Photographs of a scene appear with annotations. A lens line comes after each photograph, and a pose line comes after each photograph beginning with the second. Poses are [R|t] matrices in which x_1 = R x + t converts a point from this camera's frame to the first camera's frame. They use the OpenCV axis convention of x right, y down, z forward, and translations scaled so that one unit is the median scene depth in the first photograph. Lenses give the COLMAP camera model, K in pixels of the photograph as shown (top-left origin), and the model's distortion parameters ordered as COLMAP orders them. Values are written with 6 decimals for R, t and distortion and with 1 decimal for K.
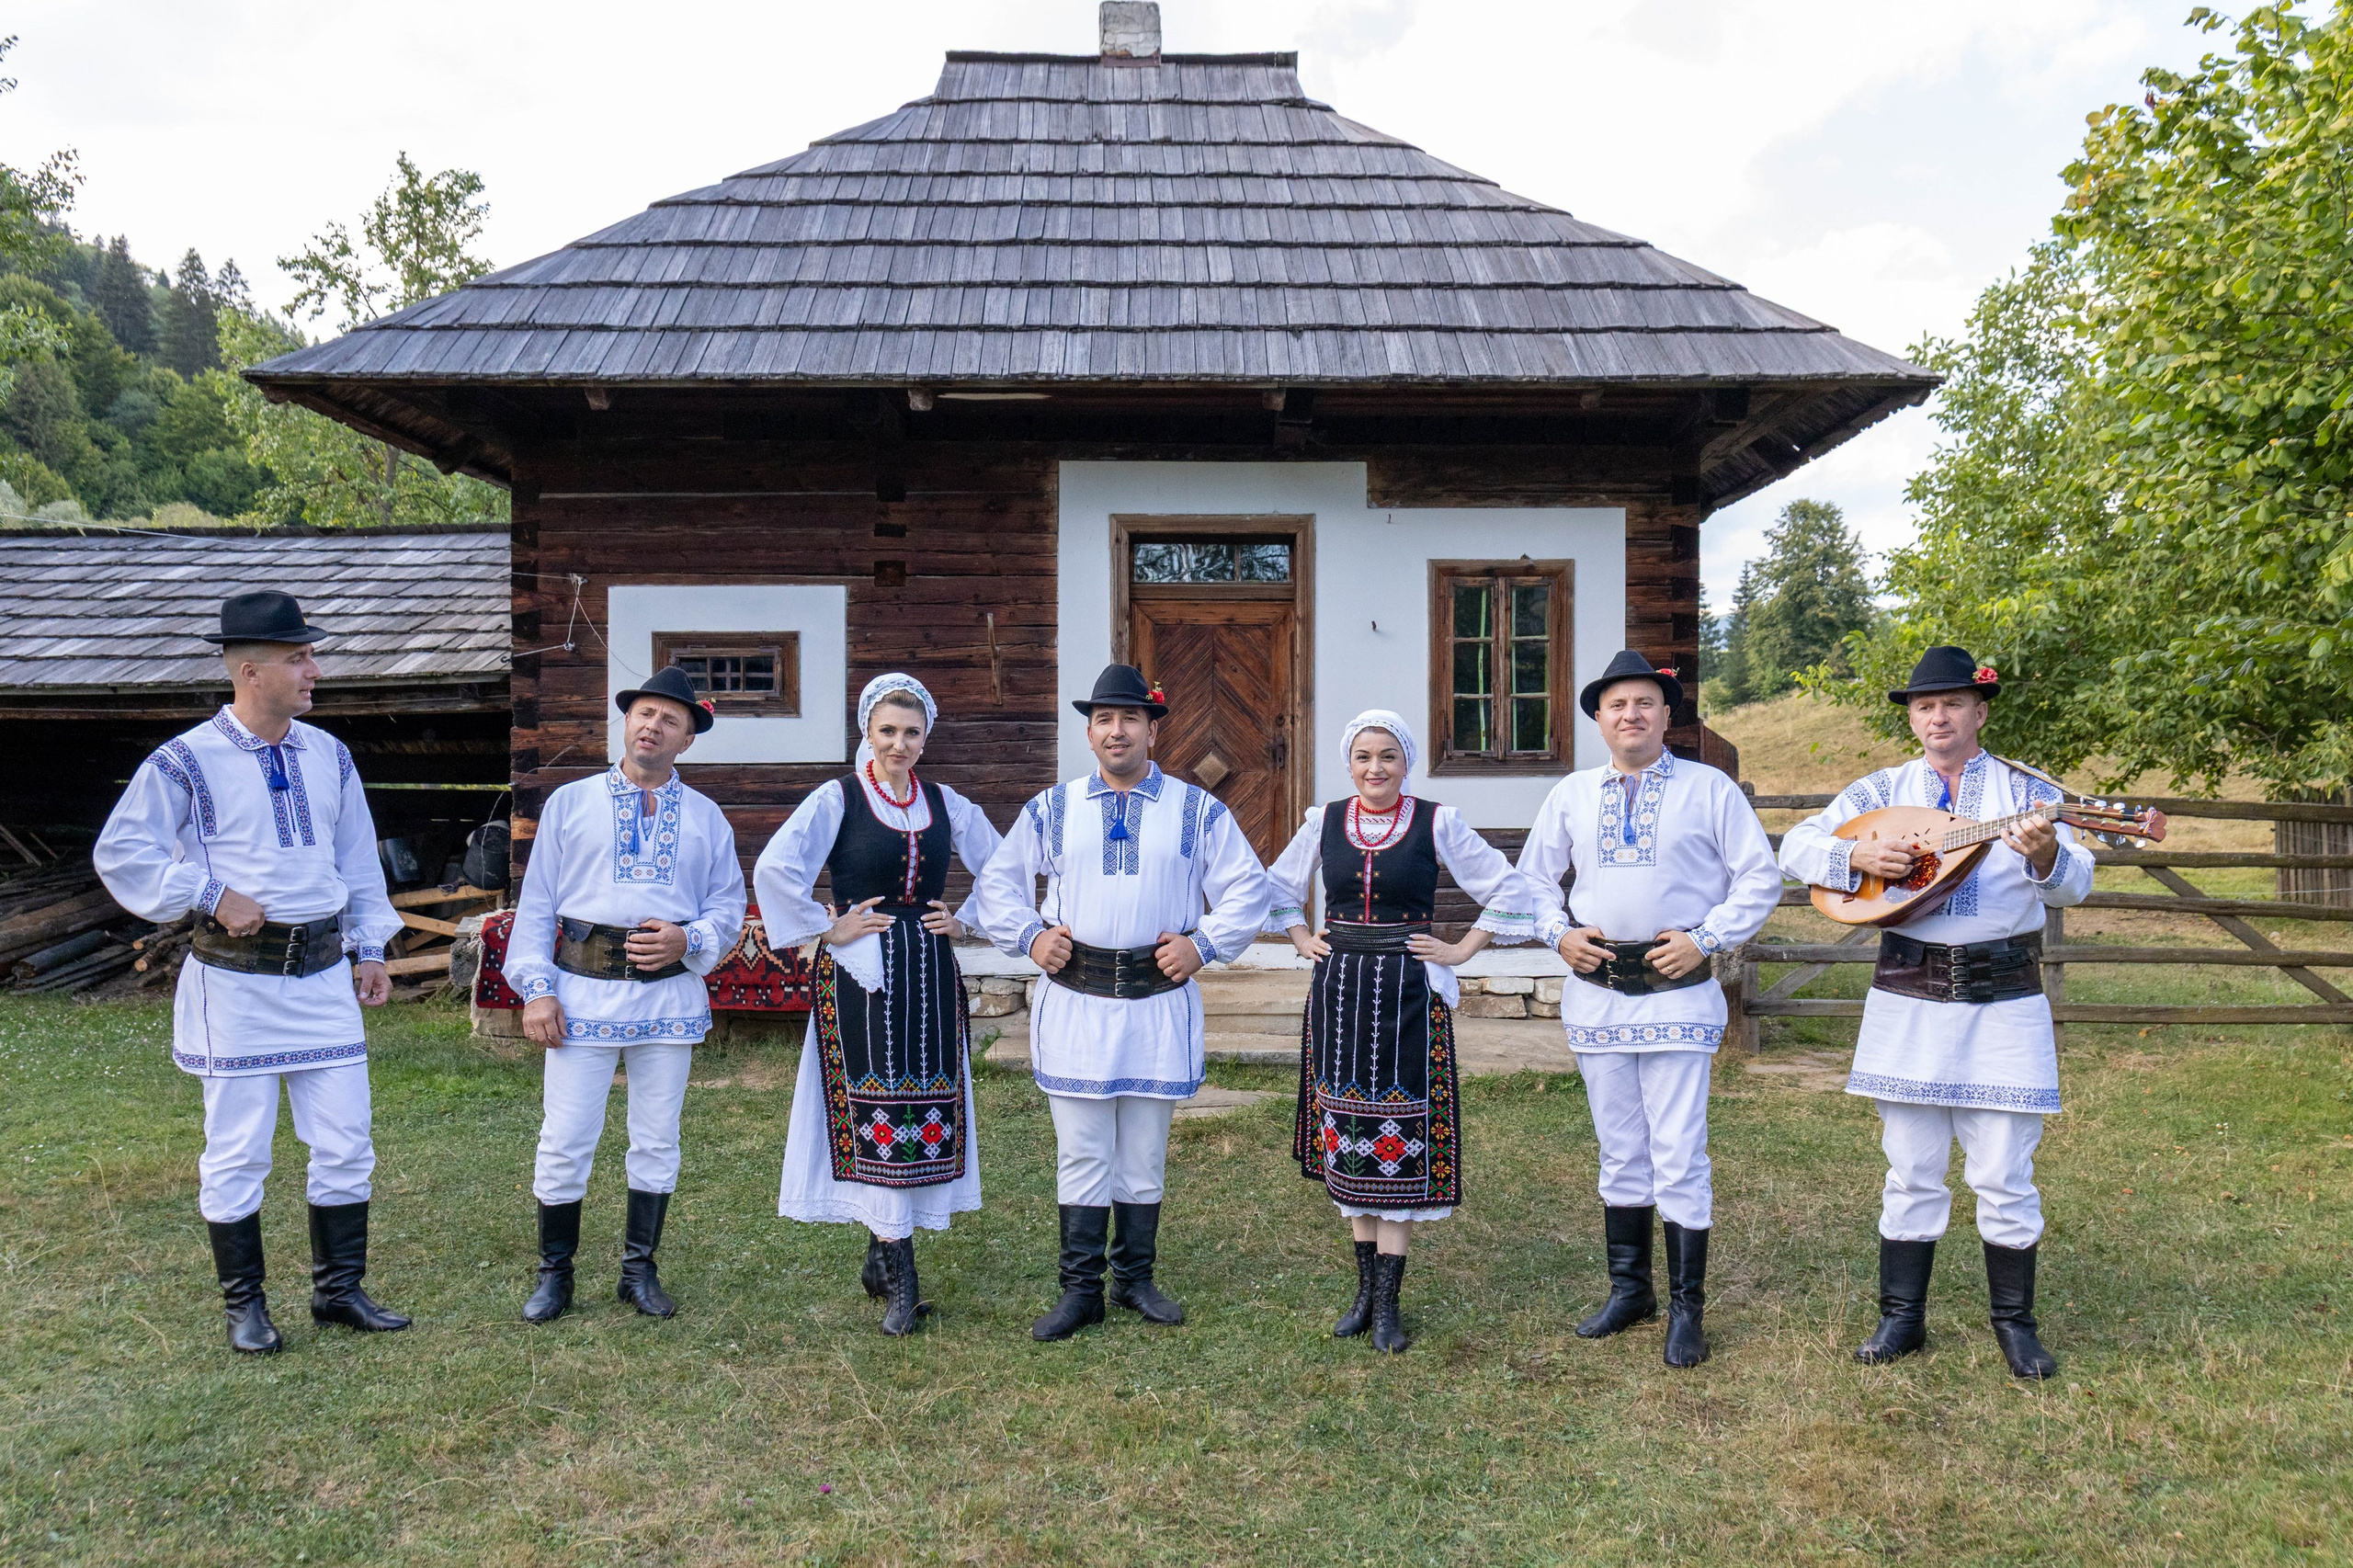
lens RADIAL K [[2316.8, 0, 1188.5], [0, 2316.8, 827.7], [0, 0, 1]] dist [0.006063, -0.011296]
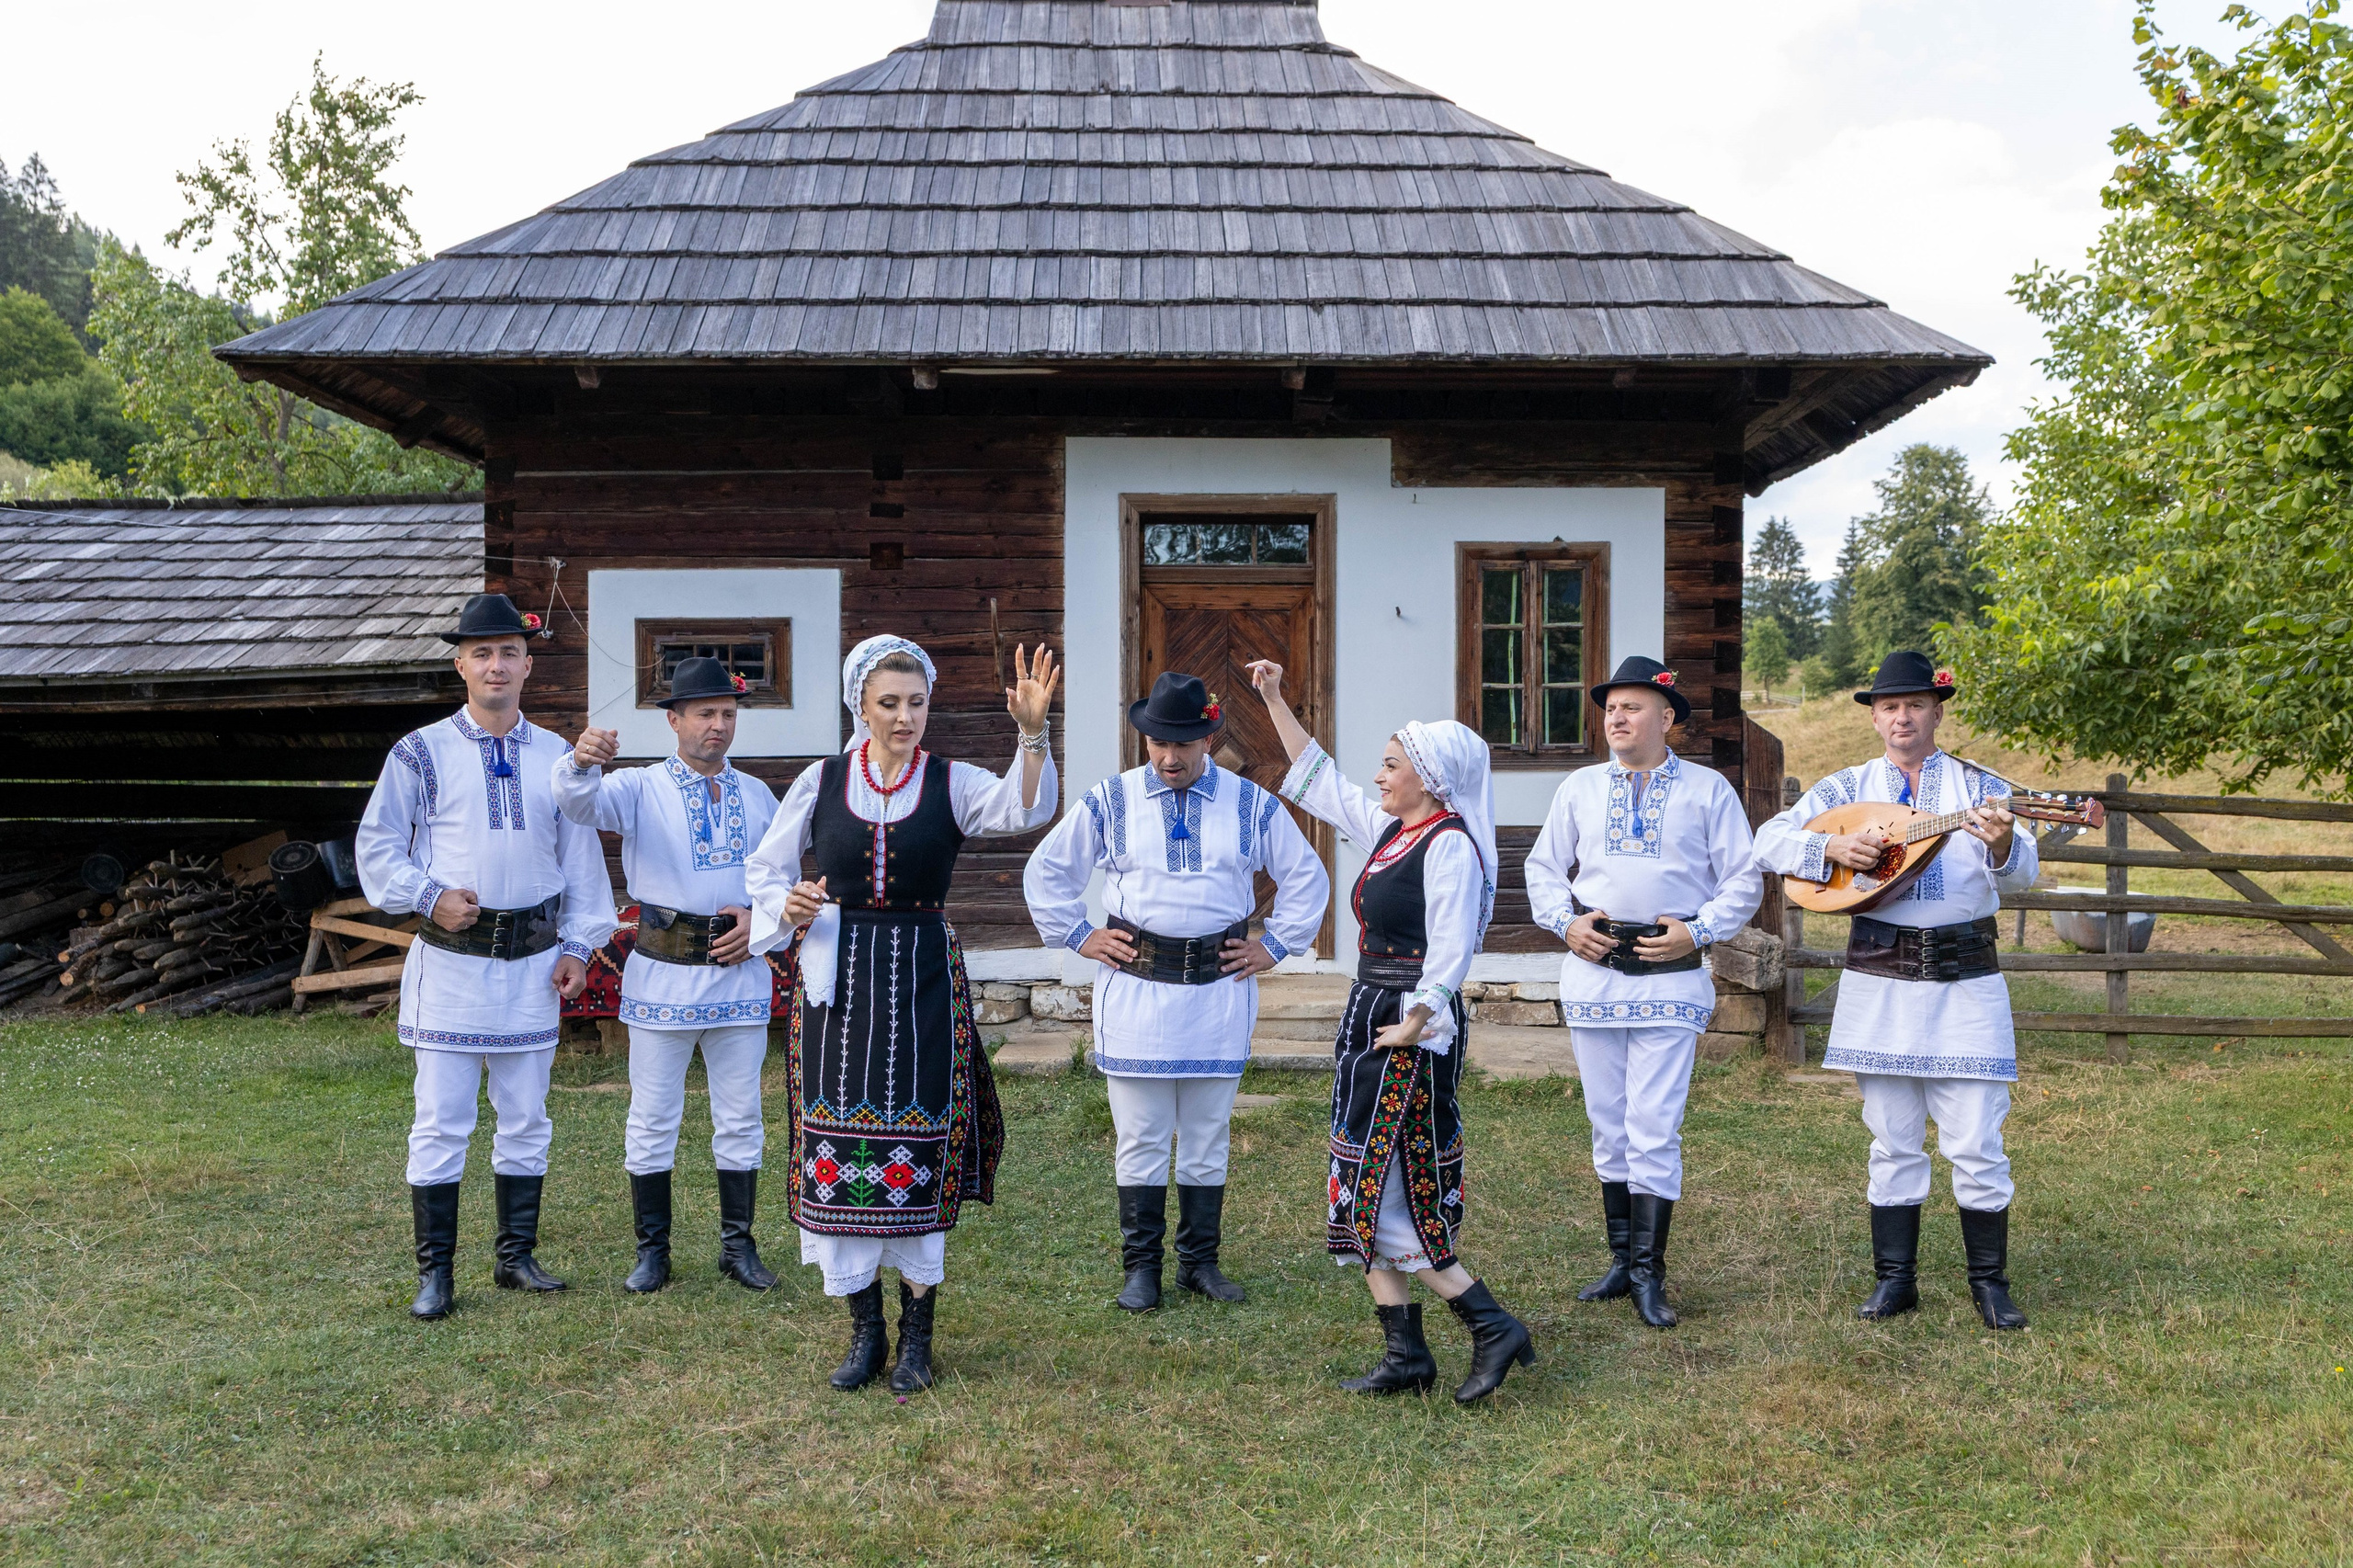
lens RADIAL K [[2958.8, 0, 1198.6], [0, 2958.8, 878.0], [0, 0, 1]] dist [-0.005180, 0.000000]
pose [[0.999972, -0.000122, 0.007539, -0.010931], [0.000016, 0.999902, 0.013979, 0.004470], [-0.007540, -0.013978, 0.999874, -0.210632]]
